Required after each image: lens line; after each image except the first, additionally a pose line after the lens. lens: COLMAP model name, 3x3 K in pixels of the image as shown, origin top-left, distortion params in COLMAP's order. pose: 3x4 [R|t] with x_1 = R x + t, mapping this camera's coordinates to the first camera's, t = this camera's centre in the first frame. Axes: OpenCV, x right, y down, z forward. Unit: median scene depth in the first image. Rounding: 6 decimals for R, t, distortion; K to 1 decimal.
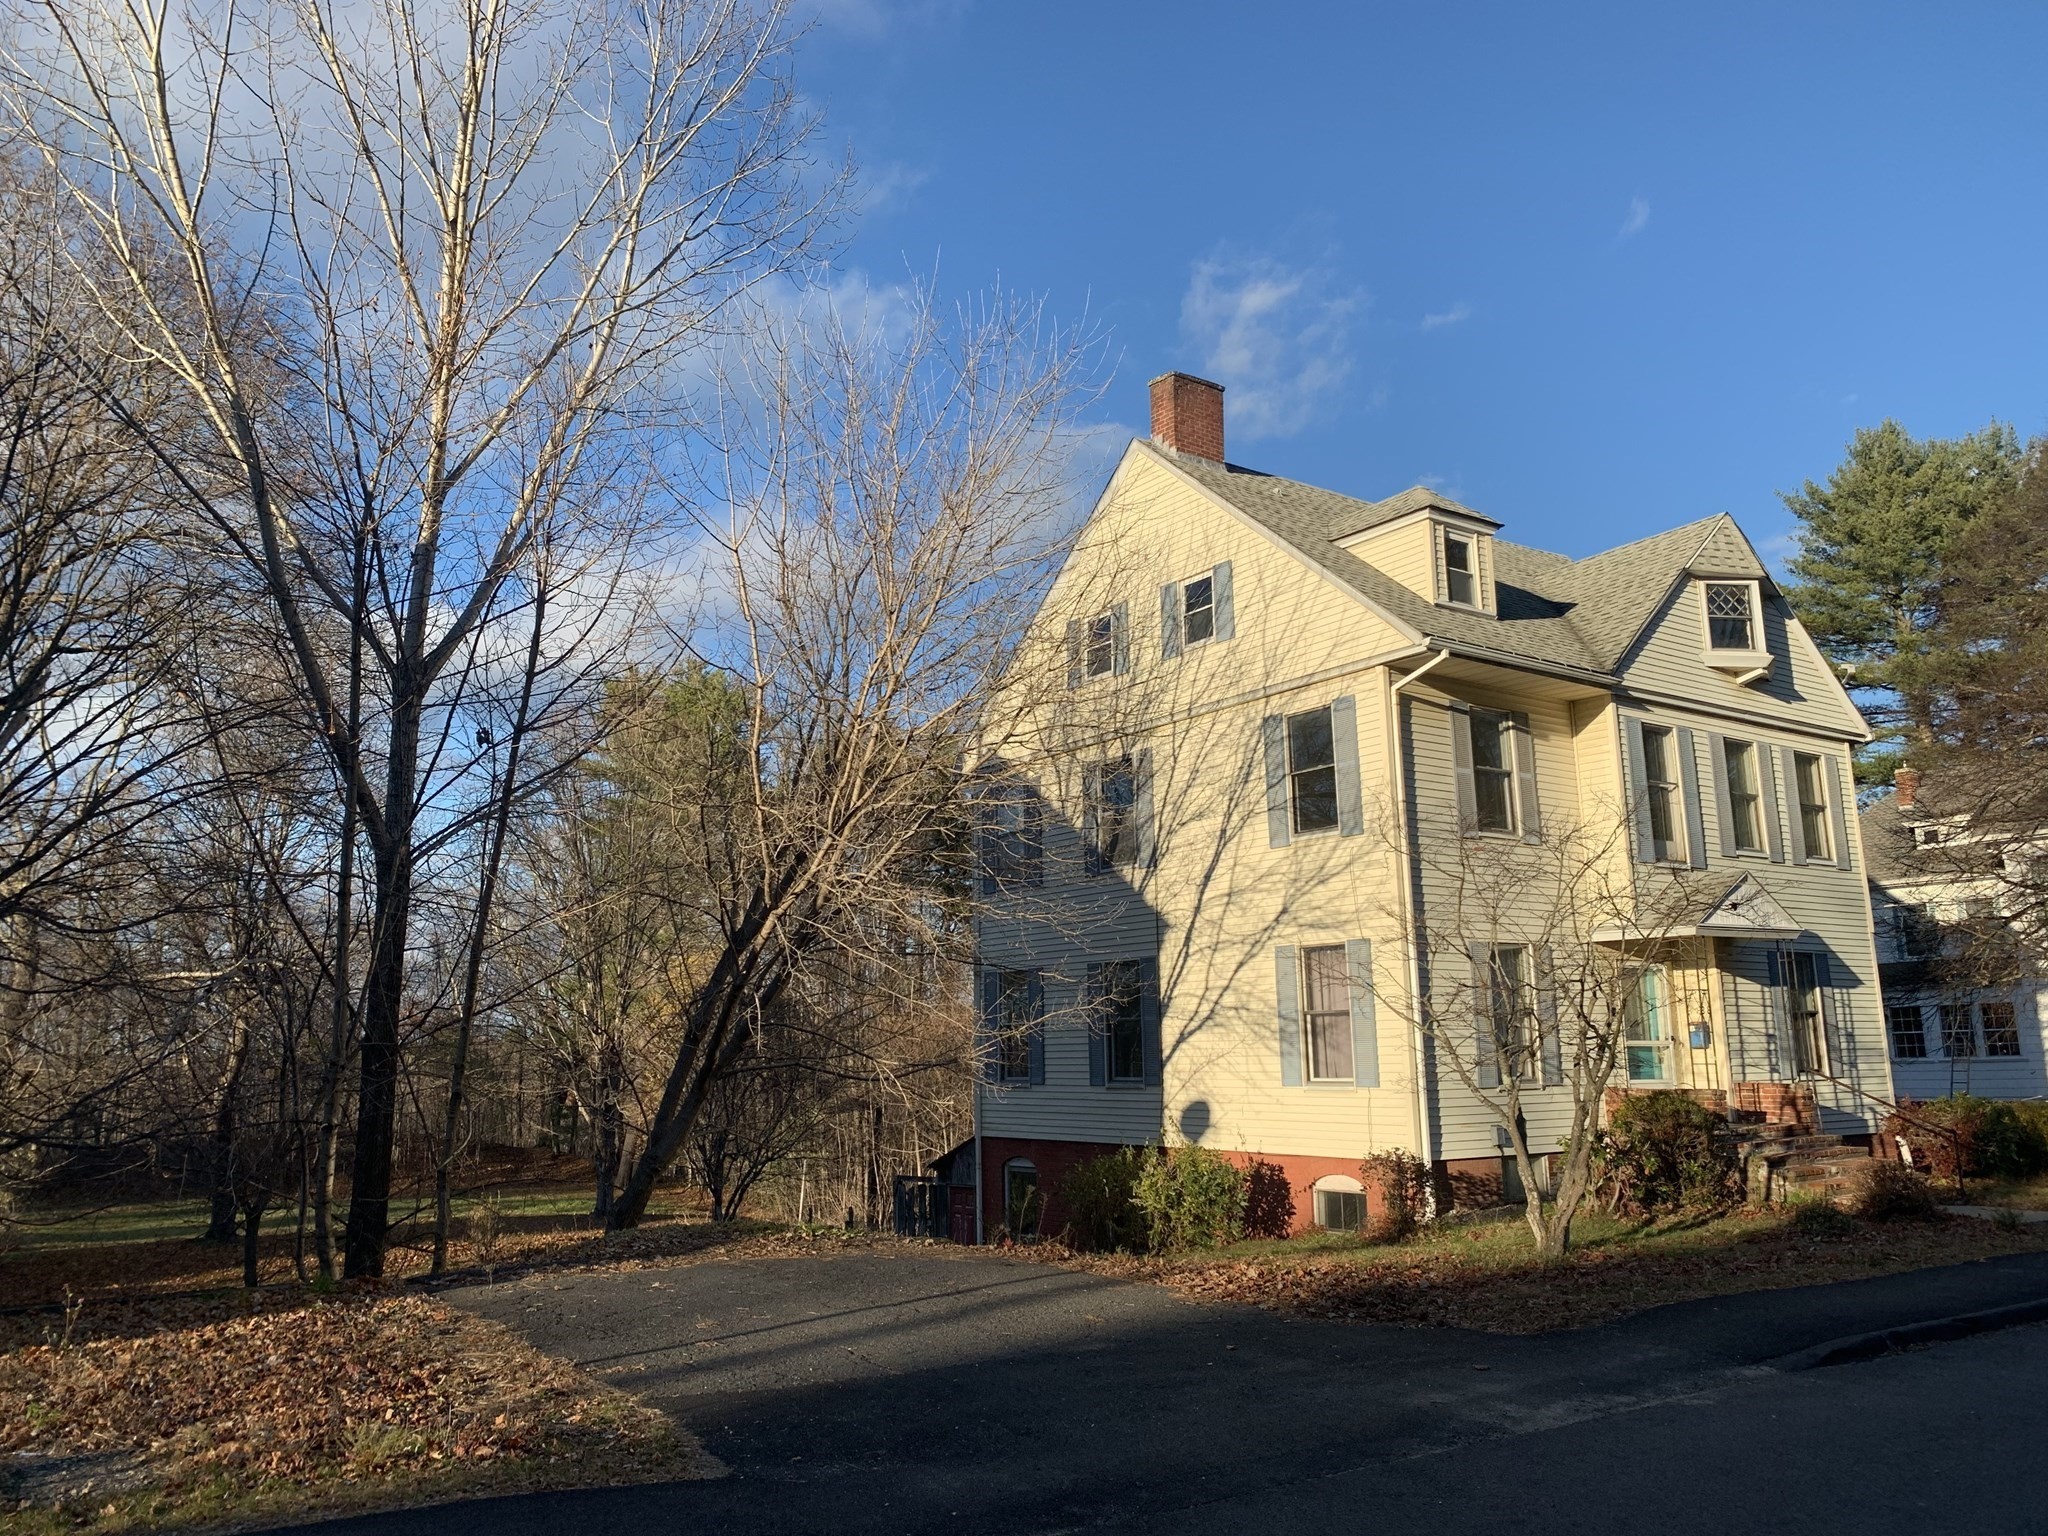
lens RADIAL K [[1546.6, 0, 1024.0], [0, 1546.6, 768.0], [0, 0, 1]] dist [-0.002116, 0.001098]
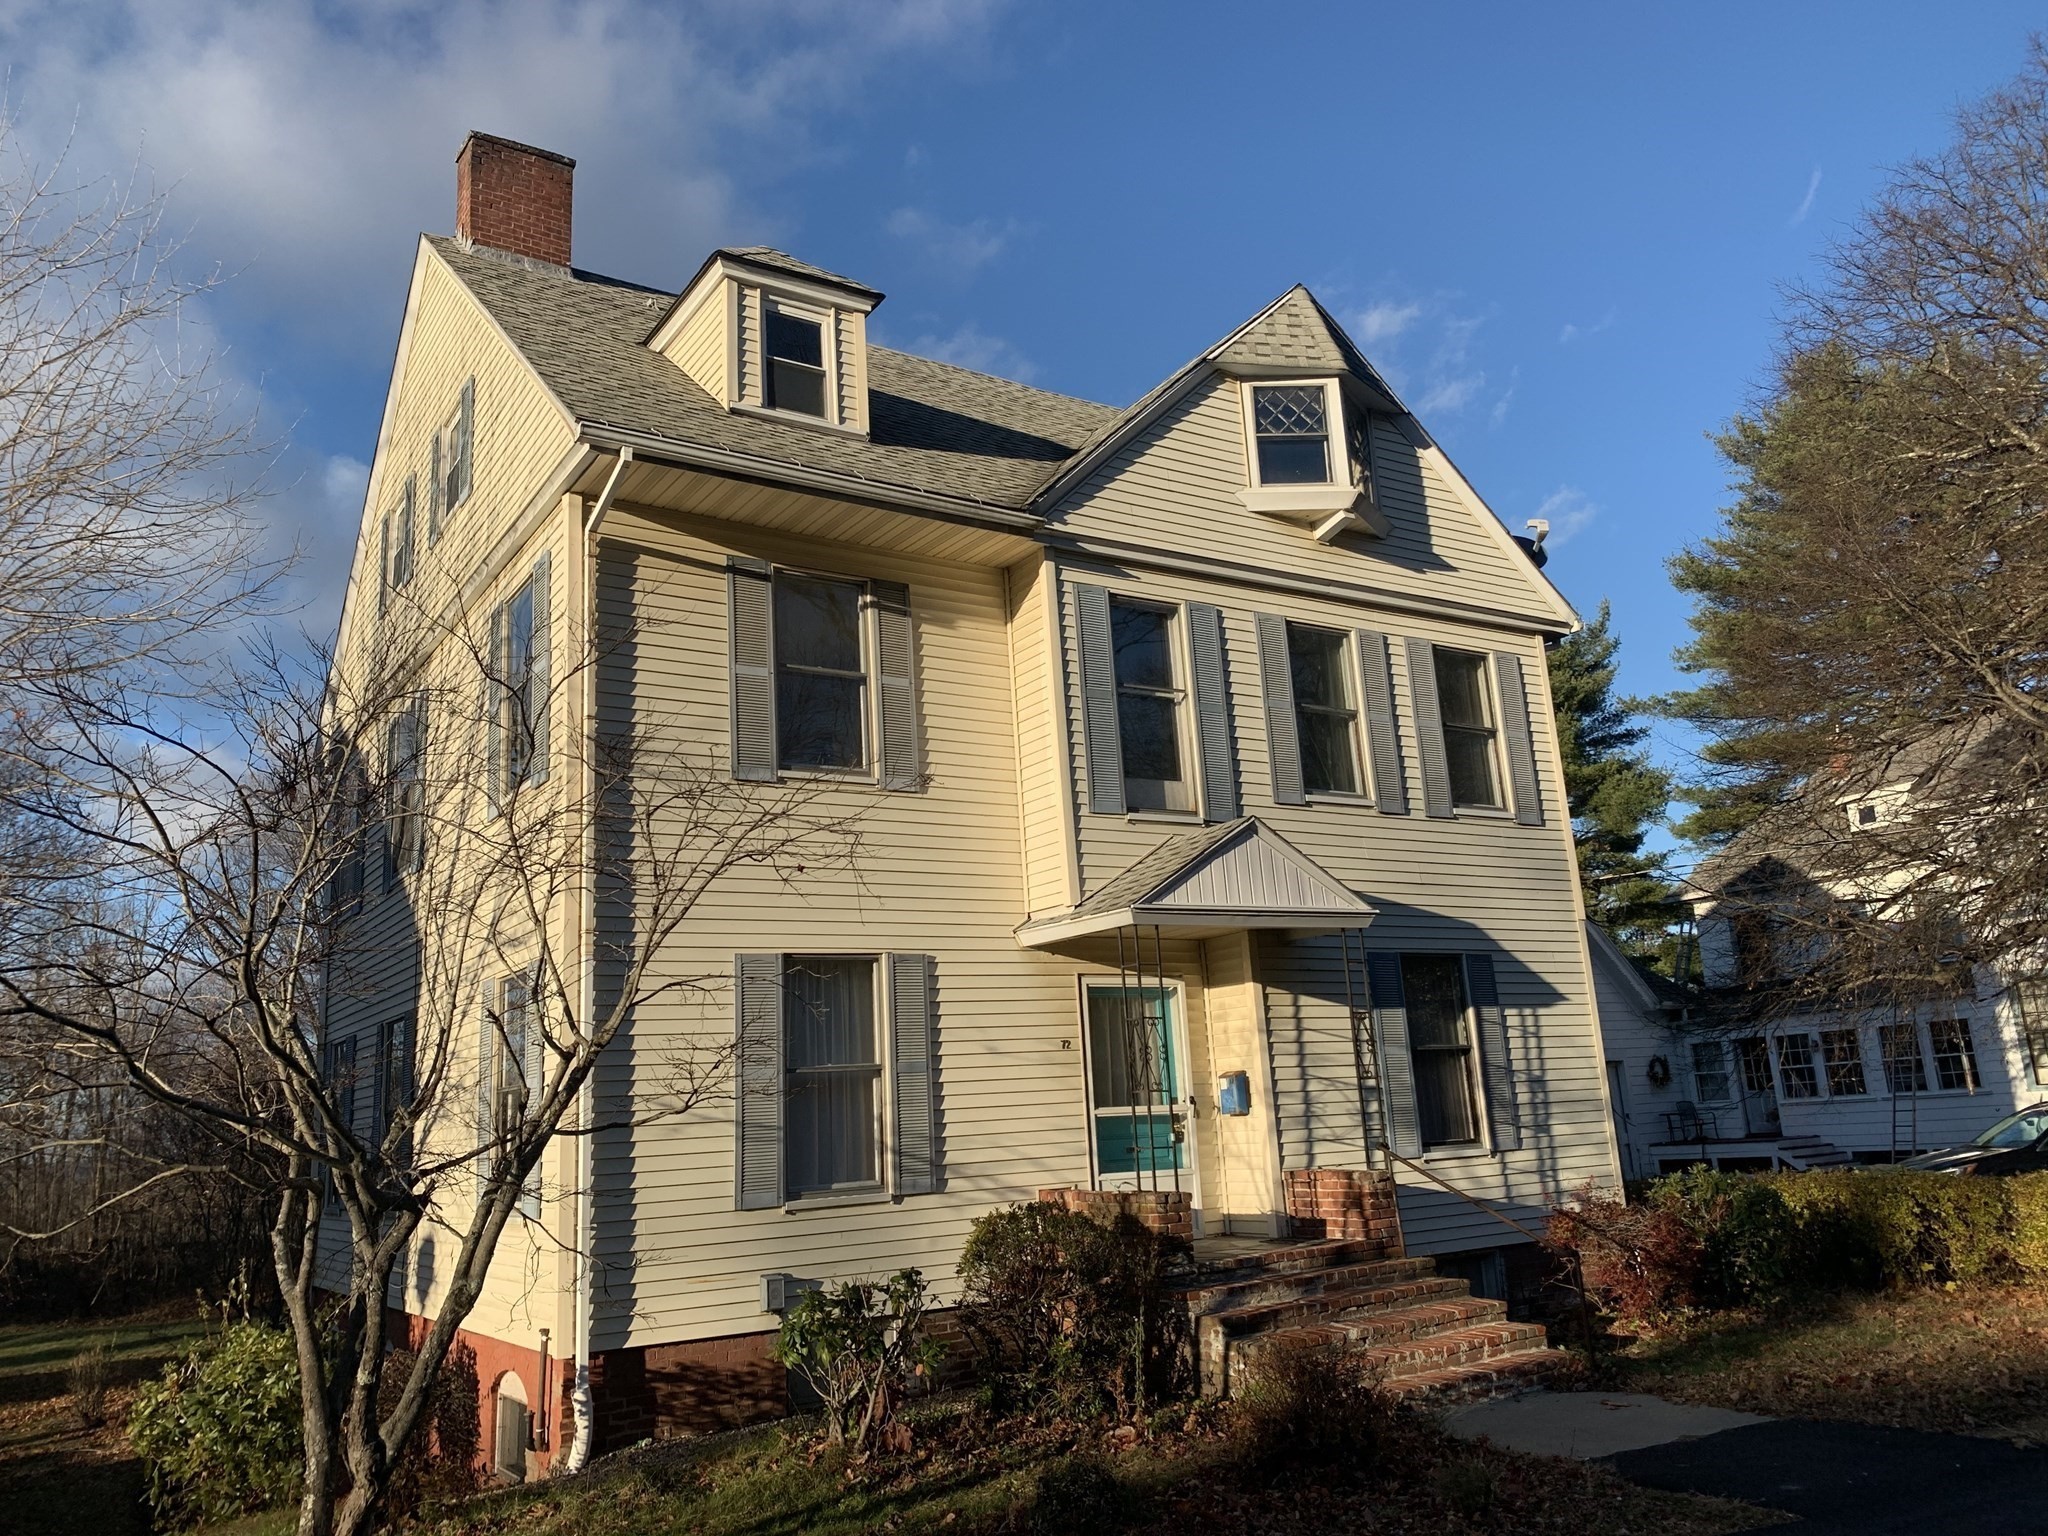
lens RADIAL K [[1556.3, 0, 1024.0], [0, 1556.3, 768.0], [0, 0, 1]] dist [0.066350, -0.151309]
pose [[0.998217, -0.050413, -0.031961, 0.371453], [0.049198, 0.998077, -0.037717, 0.061536], [0.033801, 0.036077, 0.998777, 0.364333]]
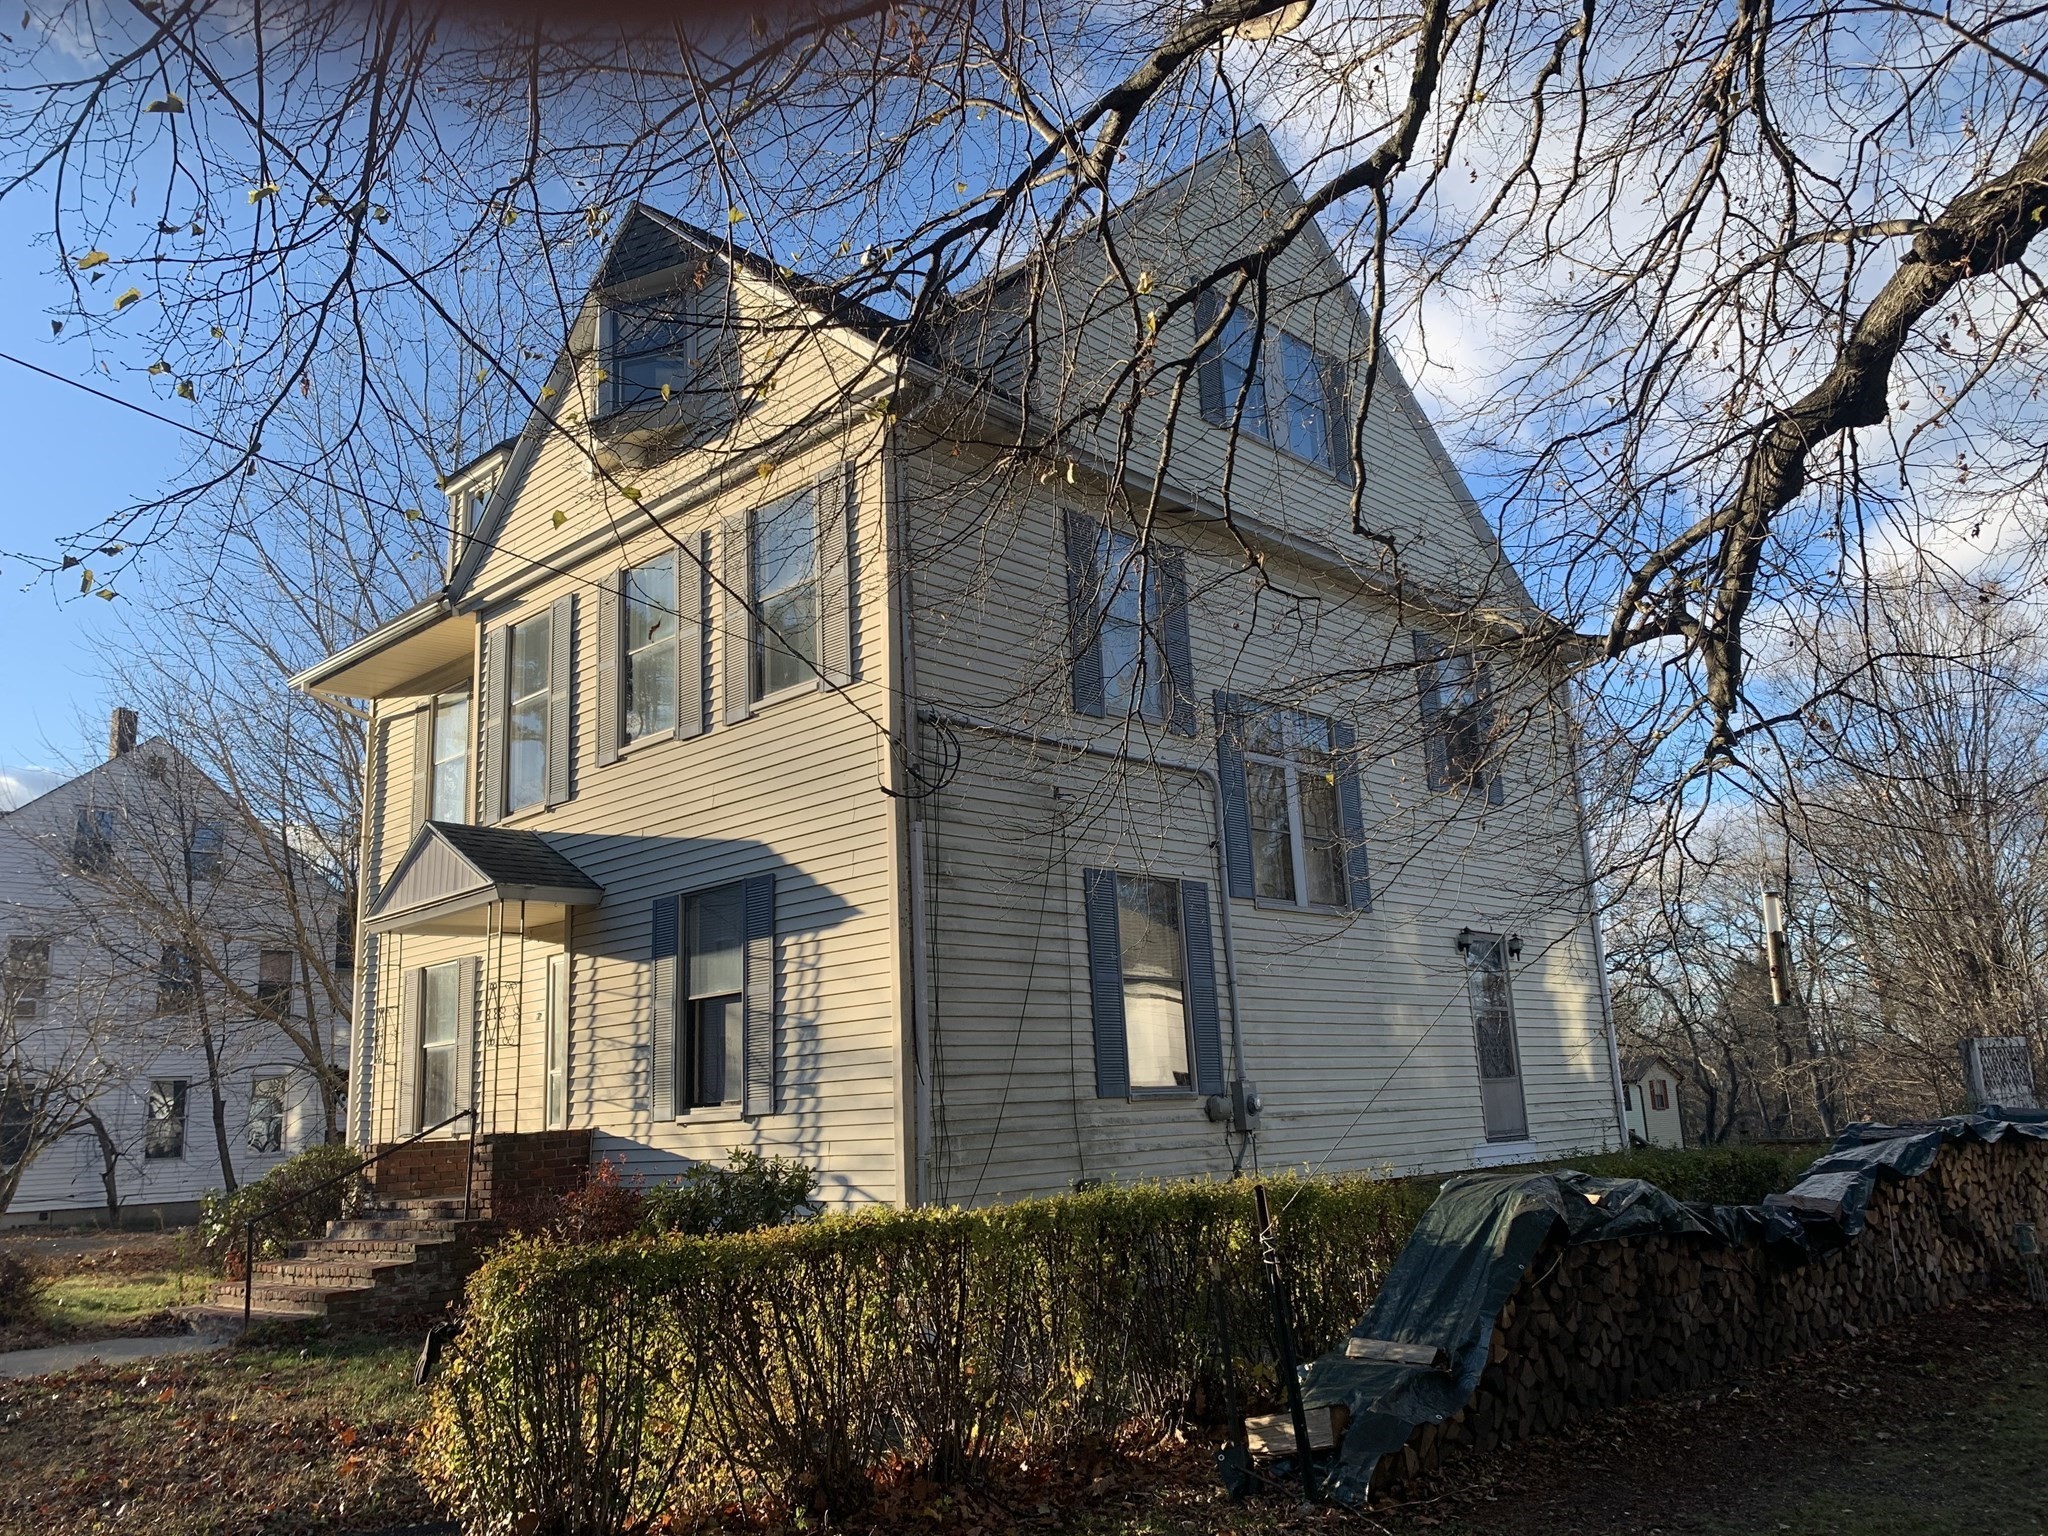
lens RADIAL K [[1556.3, 0, 1024.0], [0, 1556.3, 768.0], [0, 0, 1]] dist [0.066350, -0.151309]
pose [[0.191057, -0.211744, -0.958468, 1.102666], [0.224407, 0.960018, -0.167354, 0.203592], [0.955583, -0.183113, 0.230935, 1.022751]]
